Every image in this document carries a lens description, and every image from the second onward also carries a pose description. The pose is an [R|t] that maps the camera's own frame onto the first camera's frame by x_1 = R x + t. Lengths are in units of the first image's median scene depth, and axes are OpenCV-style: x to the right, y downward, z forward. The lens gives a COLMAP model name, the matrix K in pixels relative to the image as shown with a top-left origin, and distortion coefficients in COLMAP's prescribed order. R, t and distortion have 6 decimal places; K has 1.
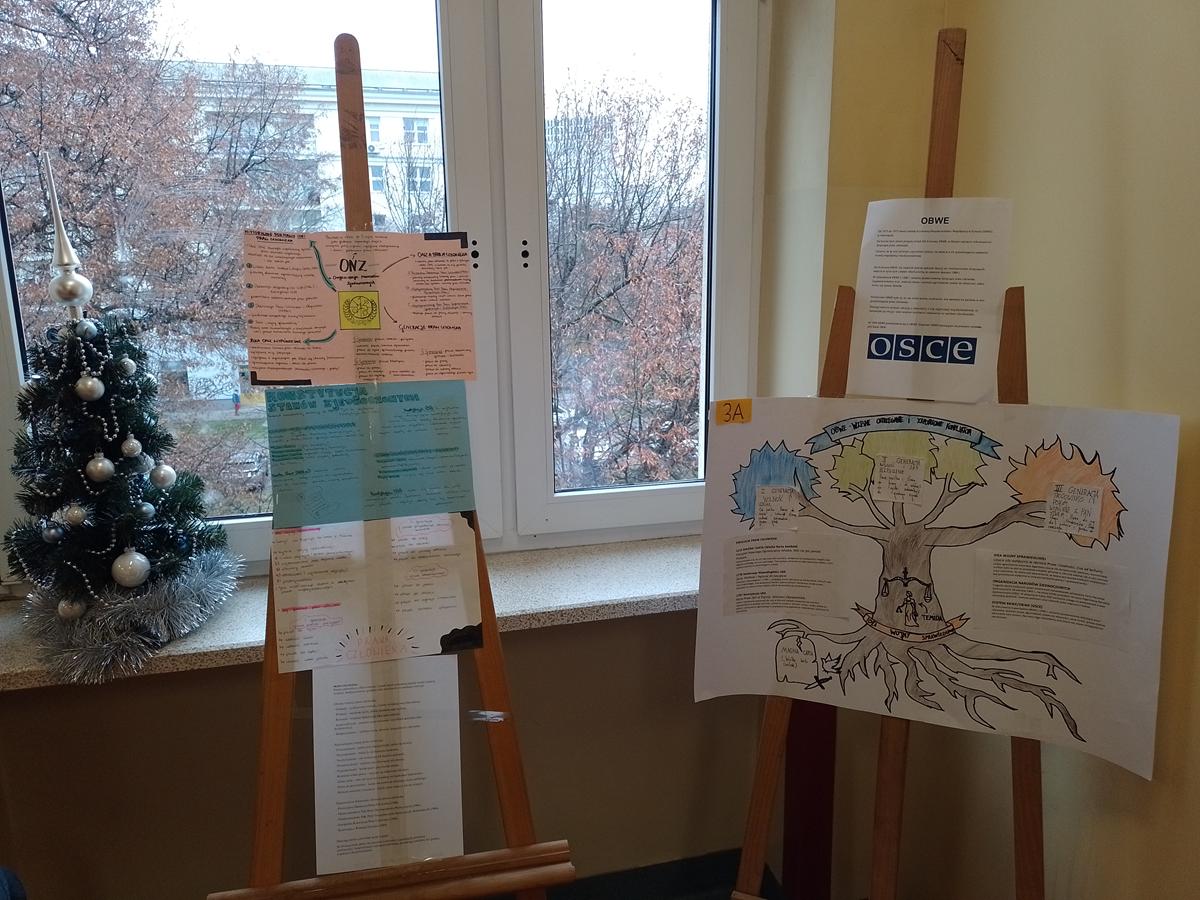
lens RADIAL K [[879.0, 0, 608.4], [0, 879.0, 447.6], [0, 0, 1]] dist [0.077460, -0.113258]
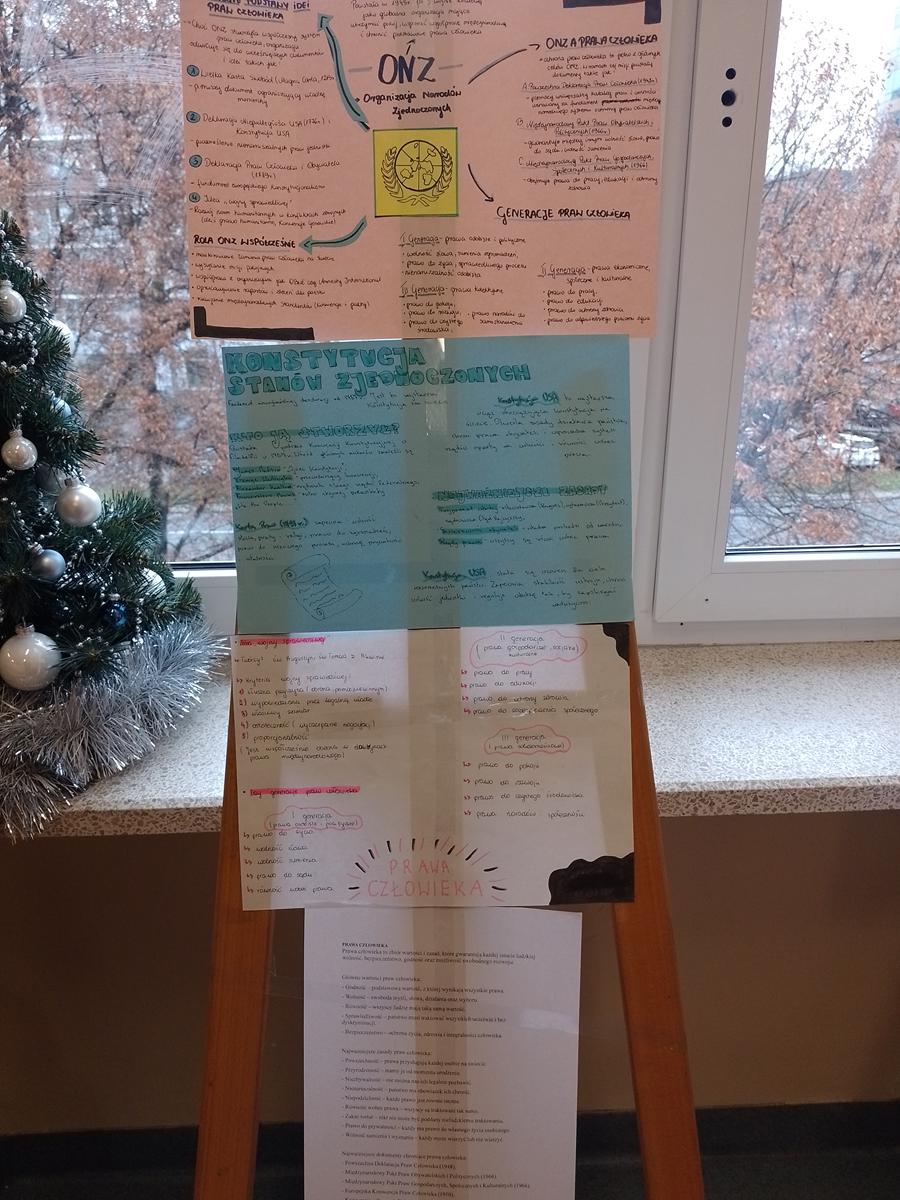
lens RADIAL K [[879.0, 0, 447.4], [0, 879.0, 604.5], [0, 0, 1]] dist [0.077460, -0.113258]
pose [[0.972295, 0.081985, -0.218910, -0.147961], [-0.042541, 0.982899, 0.179166, -0.019037], [0.229856, -0.164890, 0.959155, 0.531988]]
